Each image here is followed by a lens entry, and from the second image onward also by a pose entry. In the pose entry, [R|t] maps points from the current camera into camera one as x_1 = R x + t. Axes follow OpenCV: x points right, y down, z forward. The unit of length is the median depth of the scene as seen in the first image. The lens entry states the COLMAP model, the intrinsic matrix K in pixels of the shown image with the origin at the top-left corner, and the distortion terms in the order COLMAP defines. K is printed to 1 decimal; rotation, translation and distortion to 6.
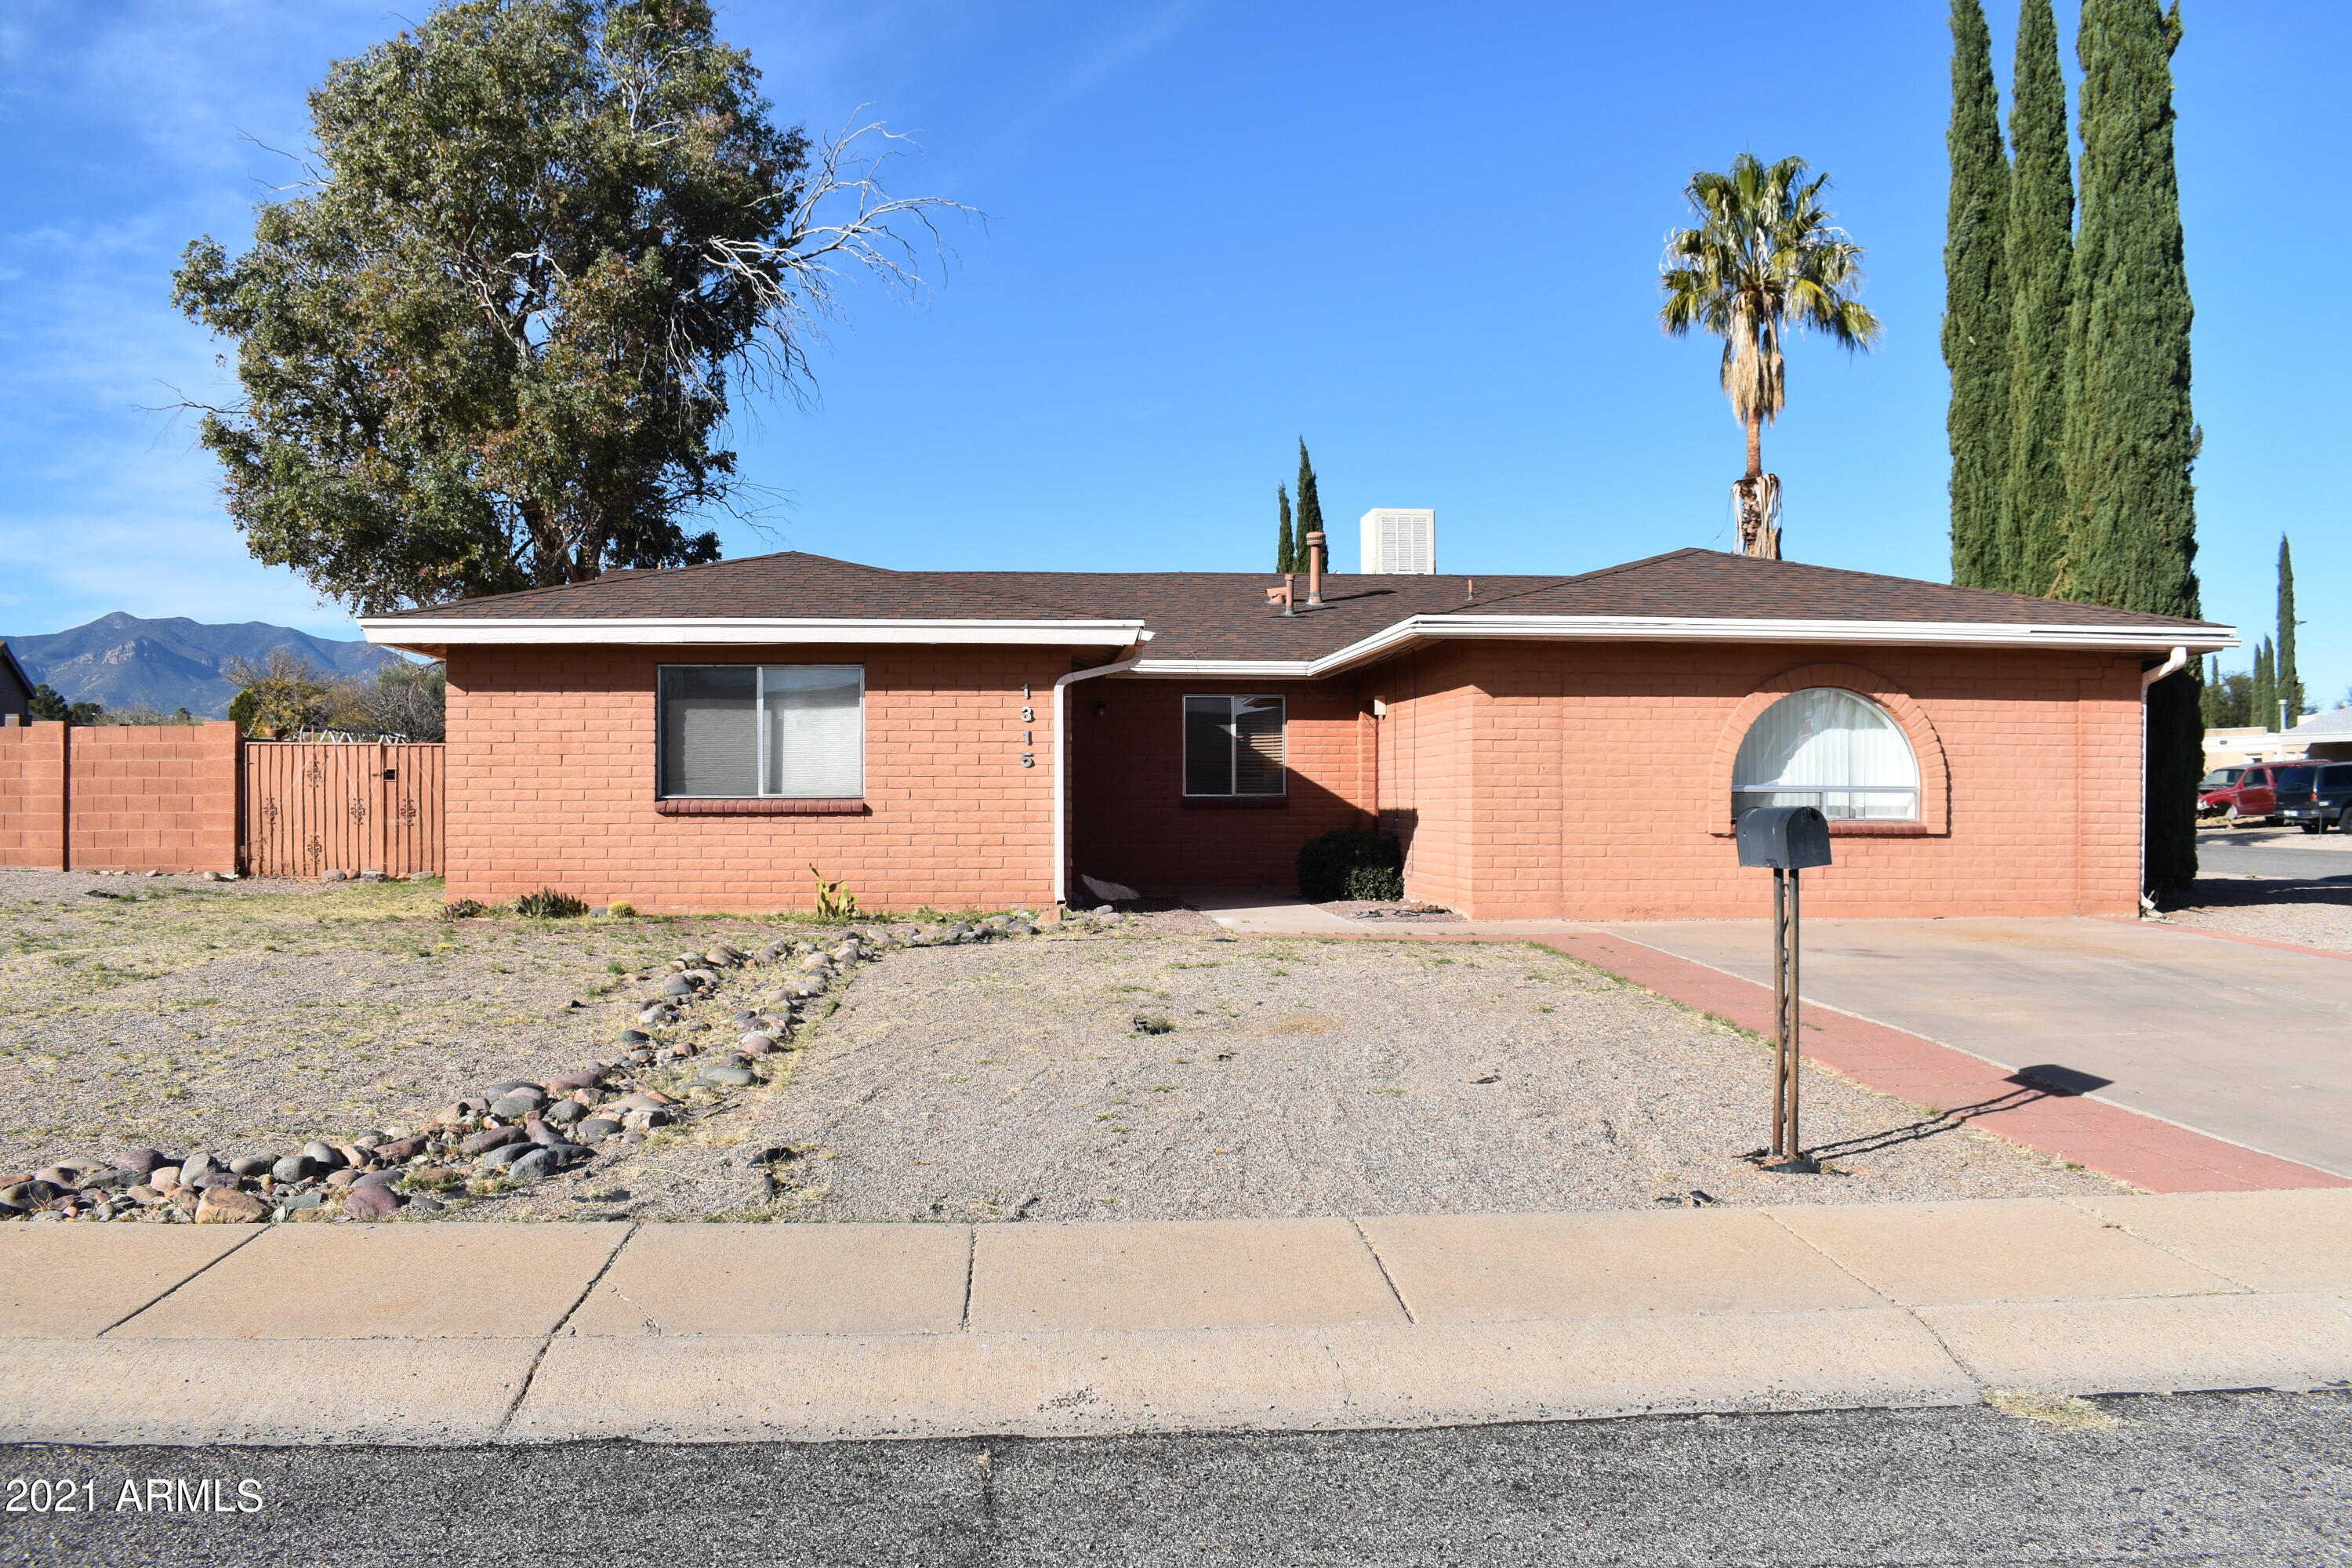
lens RADIAL K [[1935.8, 0, 1176.0], [0, 1935.8, 784.0], [0, 0, 1]] dist [-0.094881, 0.008442]
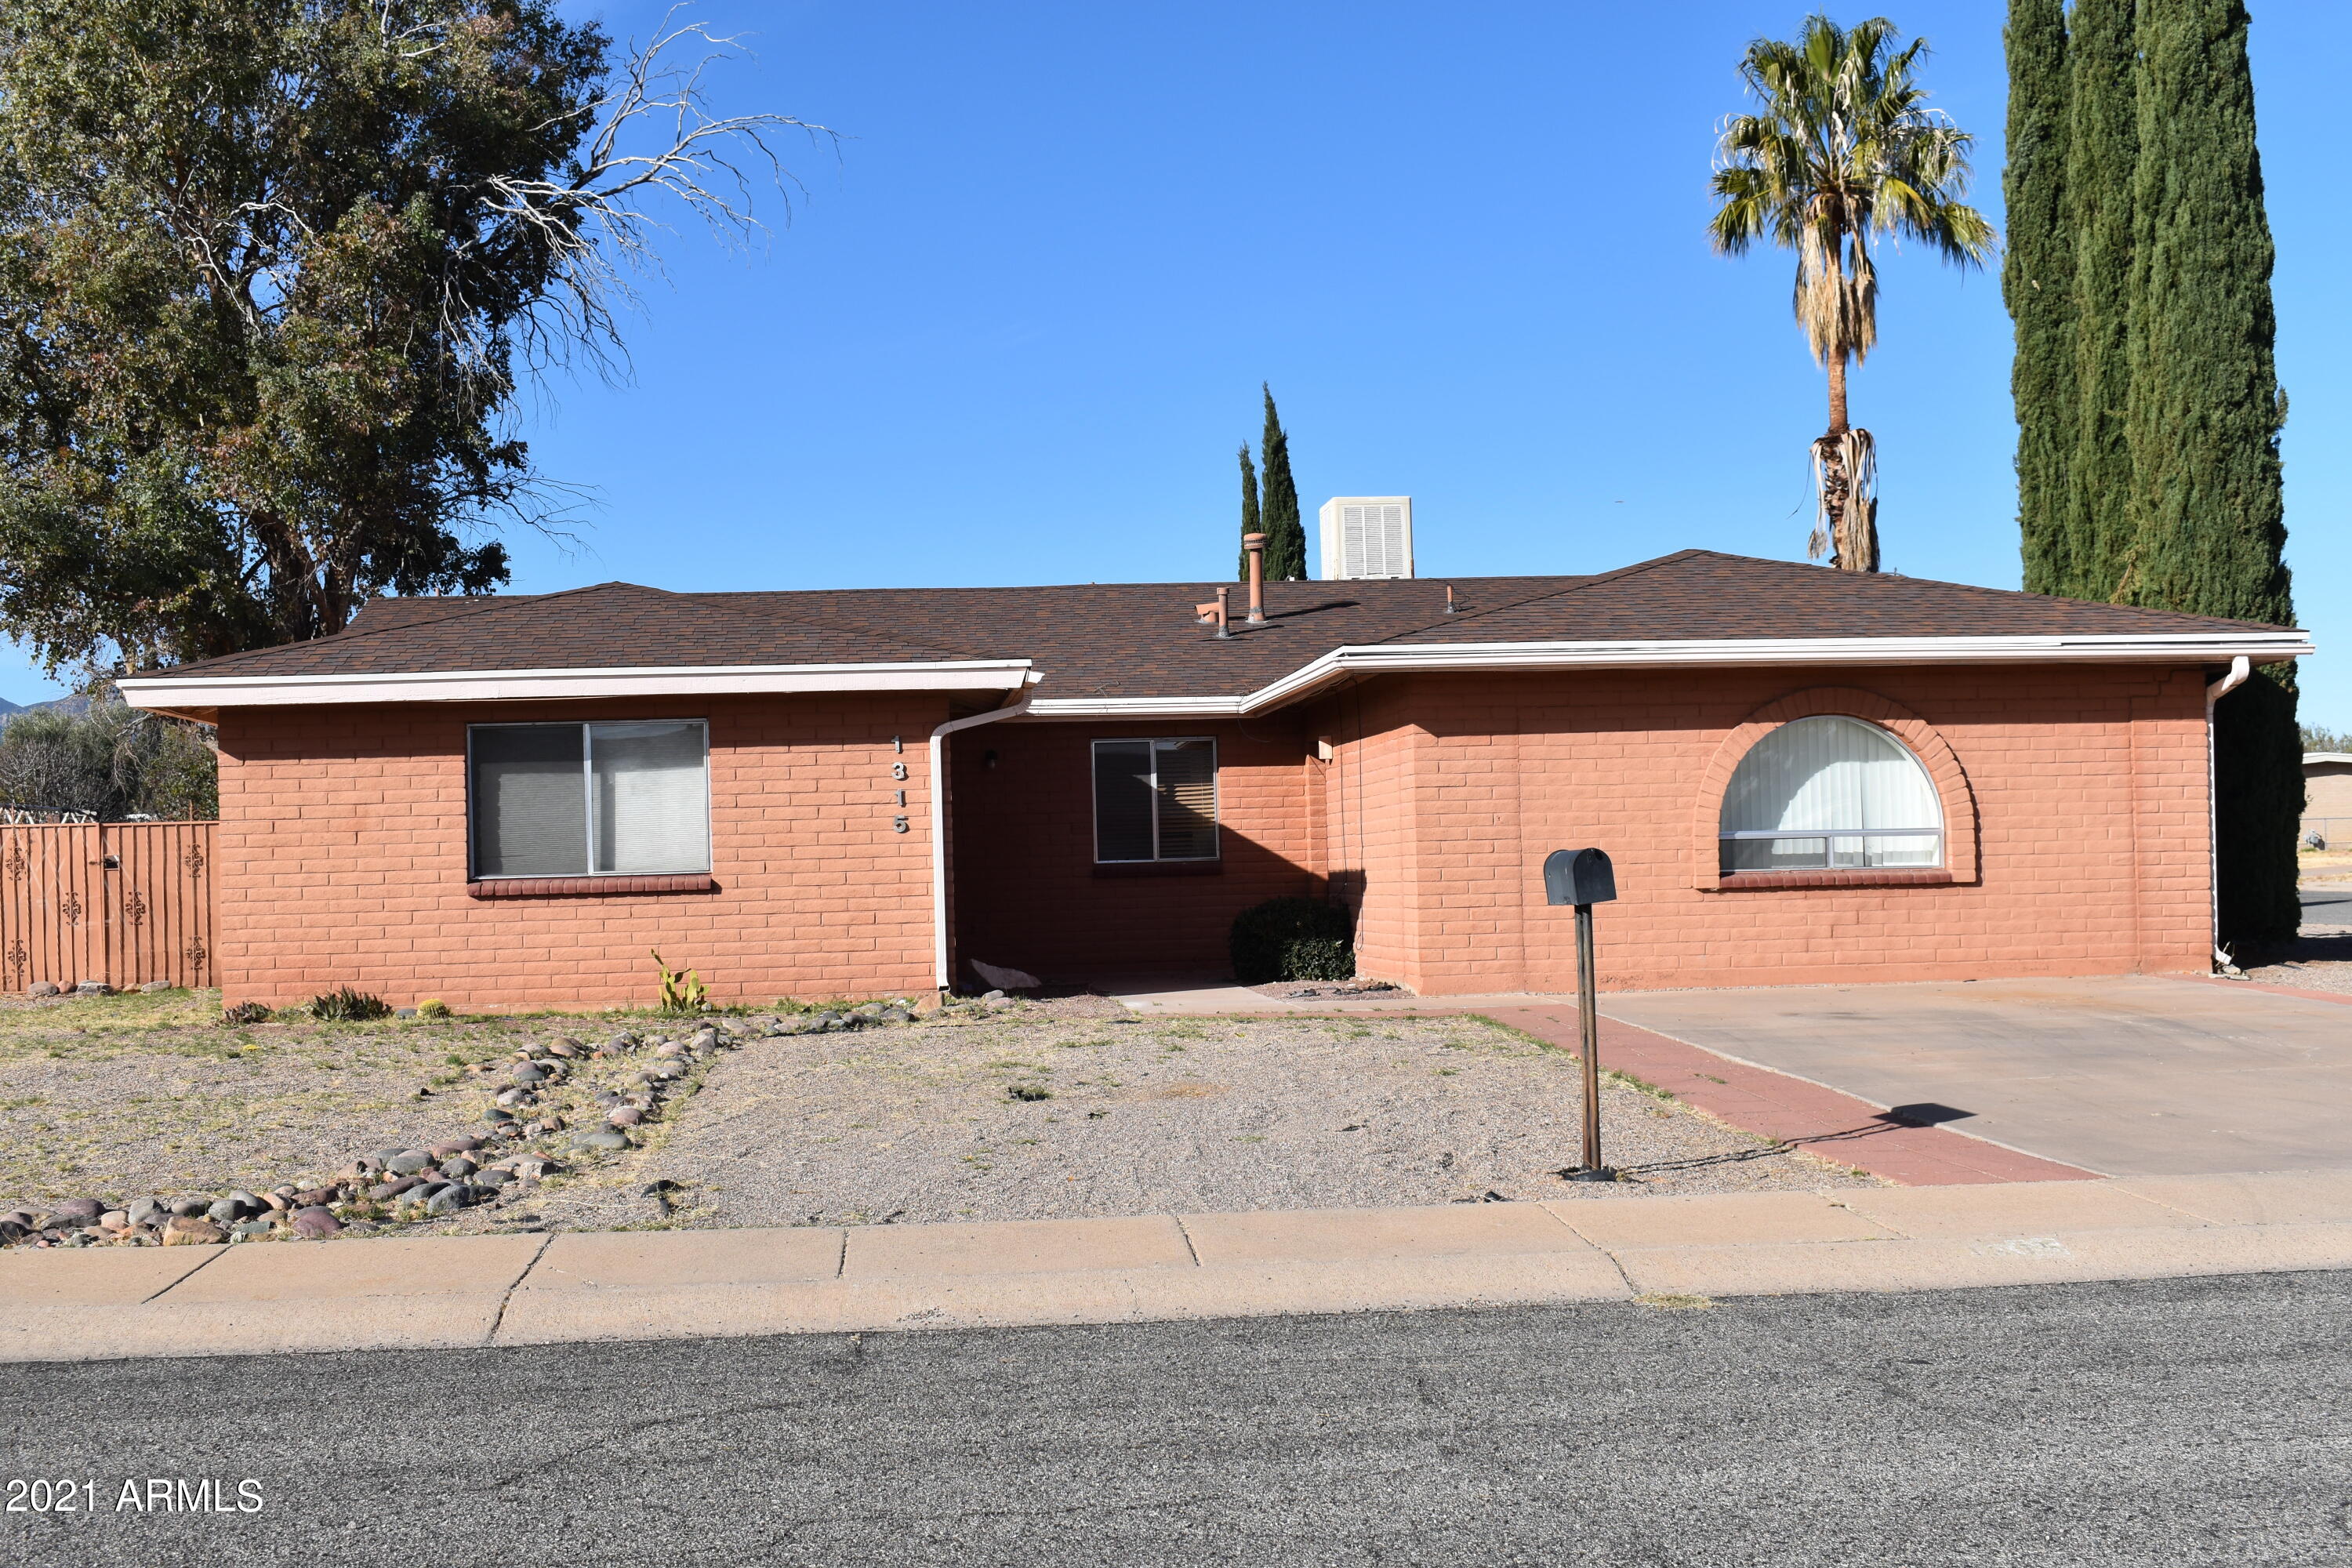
lens RADIAL K [[2795.7, 0, 1176.0], [0, 2795.7, 784.0], [0, 0, 1]] dist [-0.053613, -0.042434]
pose [[0.999541, -0.025753, 0.015956, 0.025917], [0.026135, 0.999365, -0.024213, 0.003089], [-0.015323, 0.024619, 0.999579, -0.242458]]
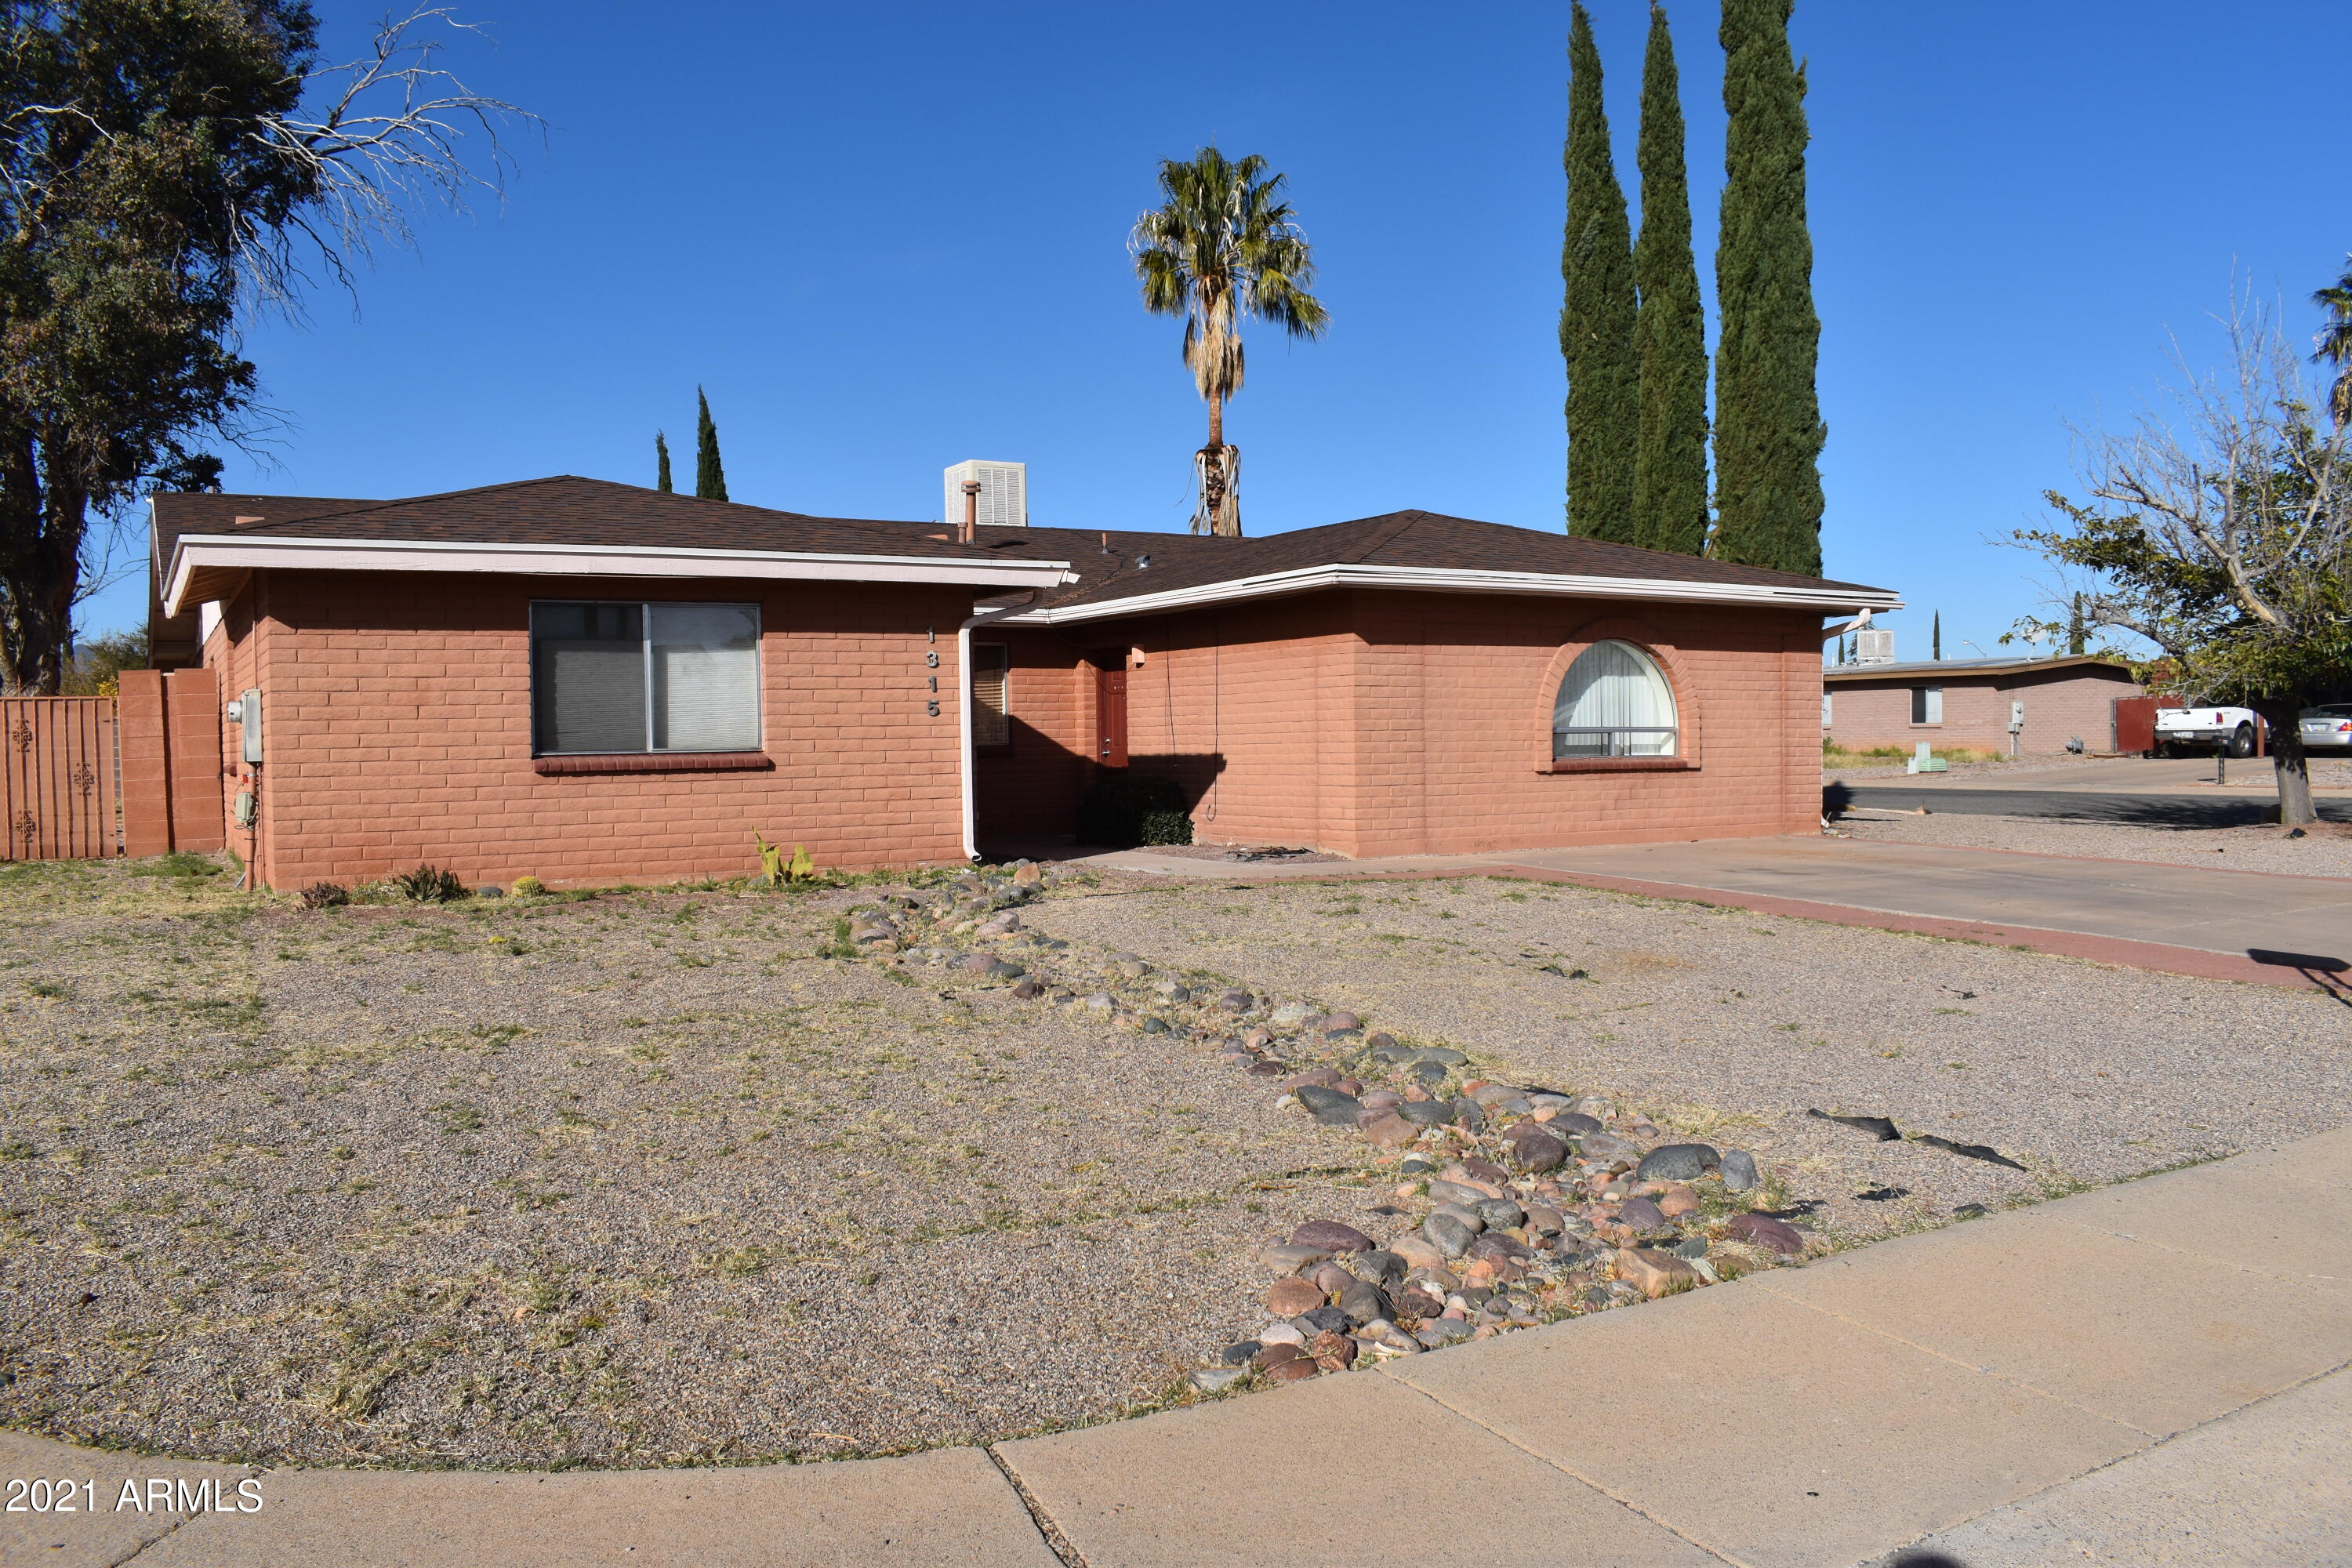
lens RADIAL K [[1829.6, 0, 1176.0], [0, 1829.6, 784.0], [0, 0, 1]] dist [-0.094598, 0.007882]
pose [[0.902839, -0.023784, 0.429320, -0.348085], [0.012257, 0.999487, 0.029596, -0.000191], [-0.429804, -0.021458, 0.902667, 0.145490]]
